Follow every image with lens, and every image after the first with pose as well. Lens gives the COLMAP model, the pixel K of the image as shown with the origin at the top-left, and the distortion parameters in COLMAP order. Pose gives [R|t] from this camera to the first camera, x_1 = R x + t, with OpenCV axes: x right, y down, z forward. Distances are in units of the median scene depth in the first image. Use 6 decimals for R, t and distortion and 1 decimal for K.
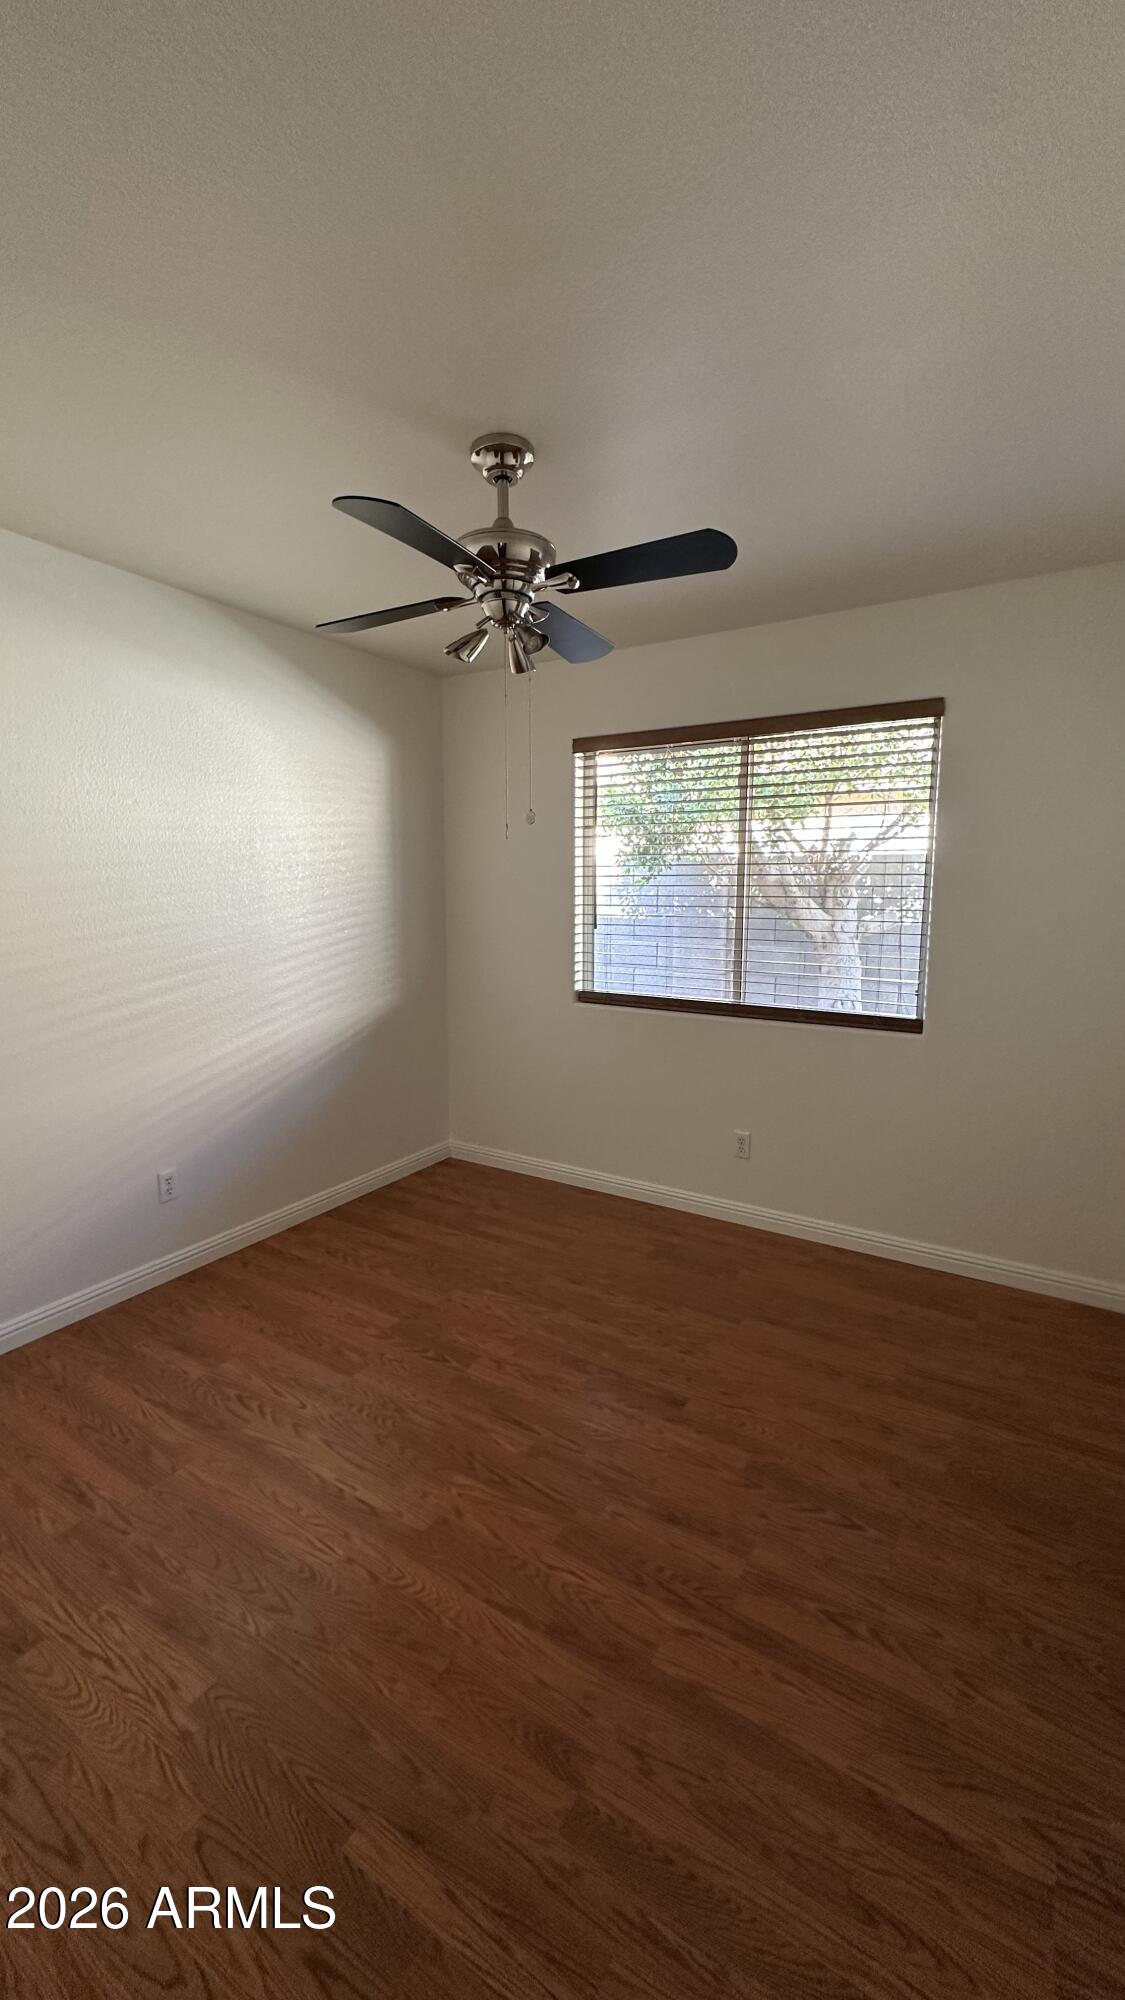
lens RADIAL K [[785.0, 0, 562.5], [0, 785.0, 1000.0], [0, 0, 1]] dist [-0.008012, 0.001090]
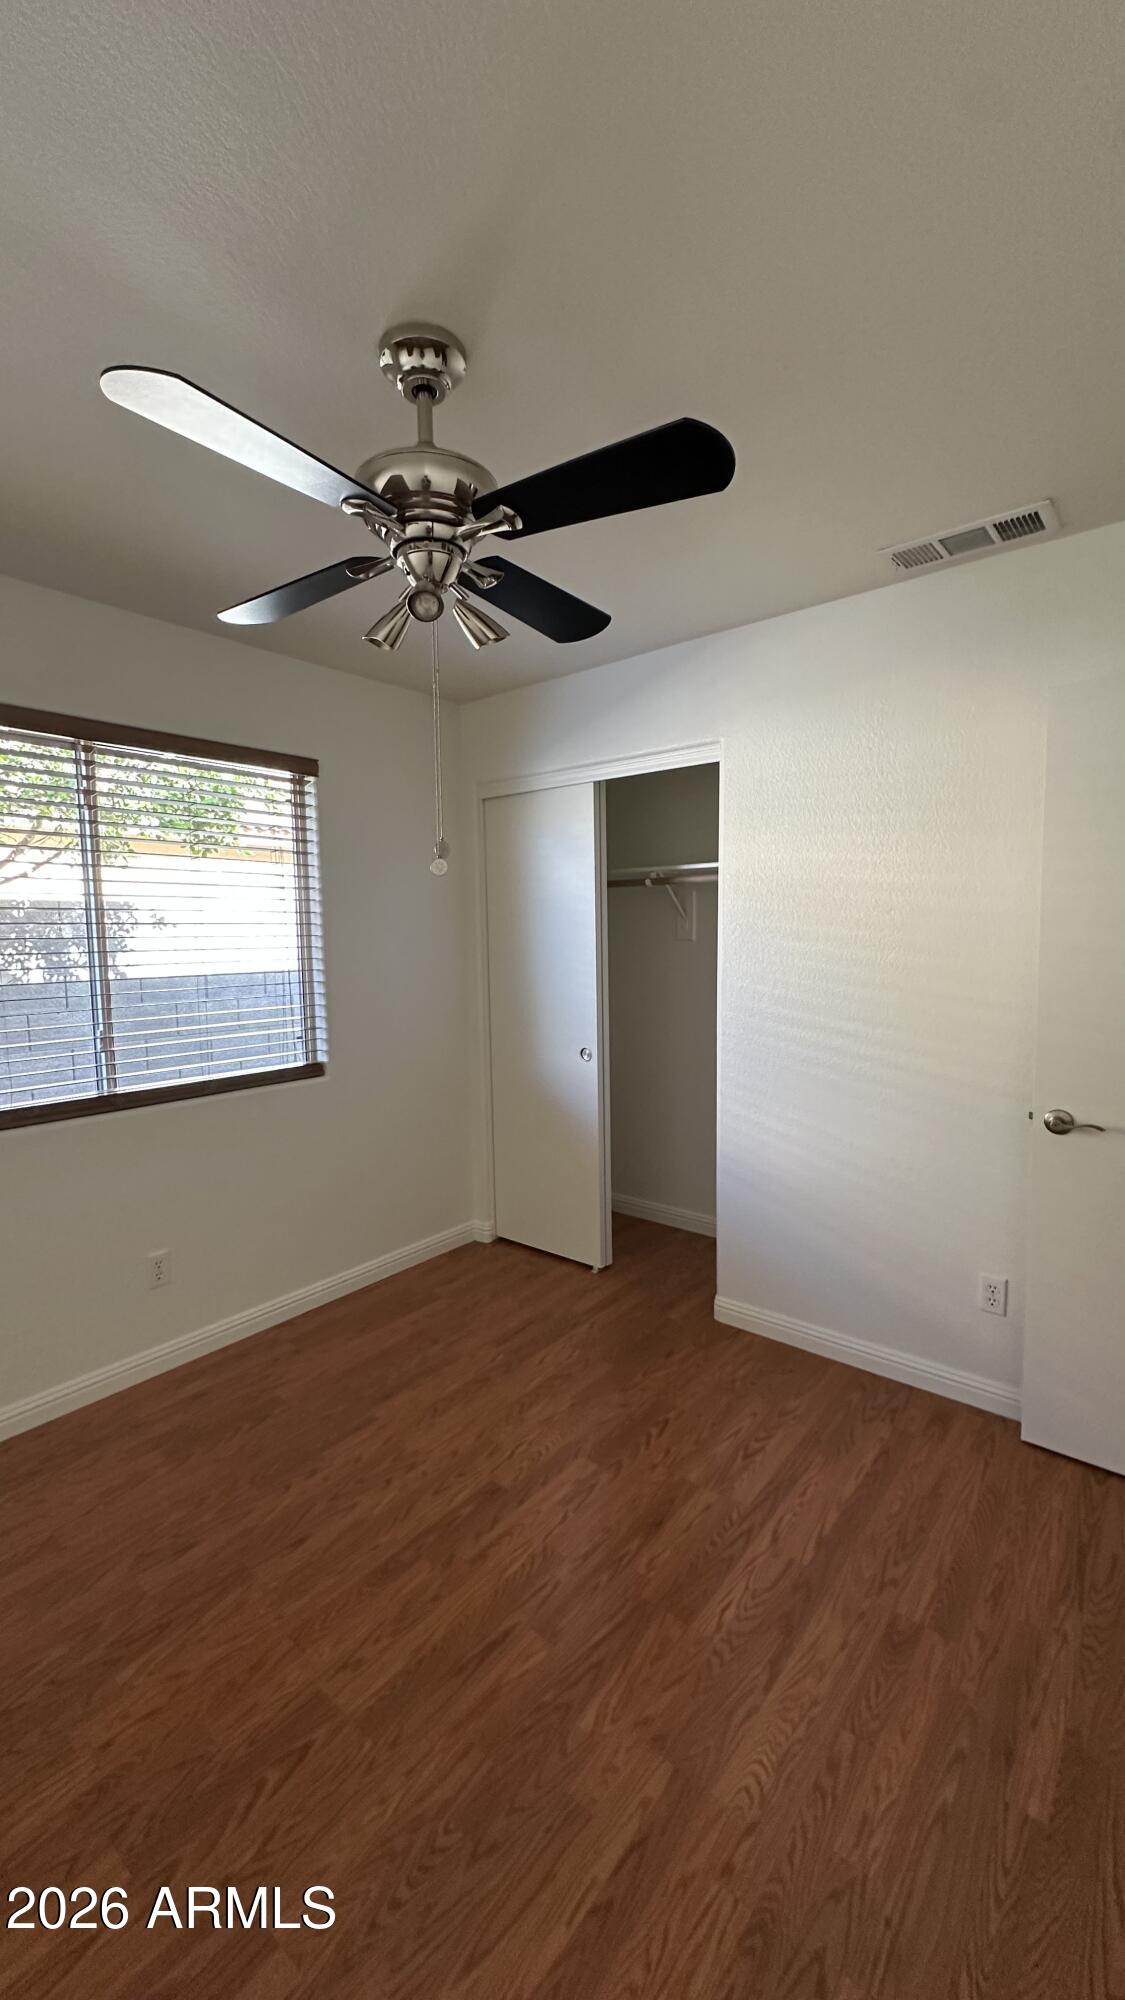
lens RADIAL K [[785.0, 0, 562.5], [0, 785.0, 1000.0], [0, 0, 1]] dist [-0.008012, 0.001090]
pose [[0.134918, -0.090542, 0.986711, -0.825434], [0.152480, 0.985852, 0.069614, -0.127389], [-0.979054, 0.141061, 0.146815, 0.830903]]
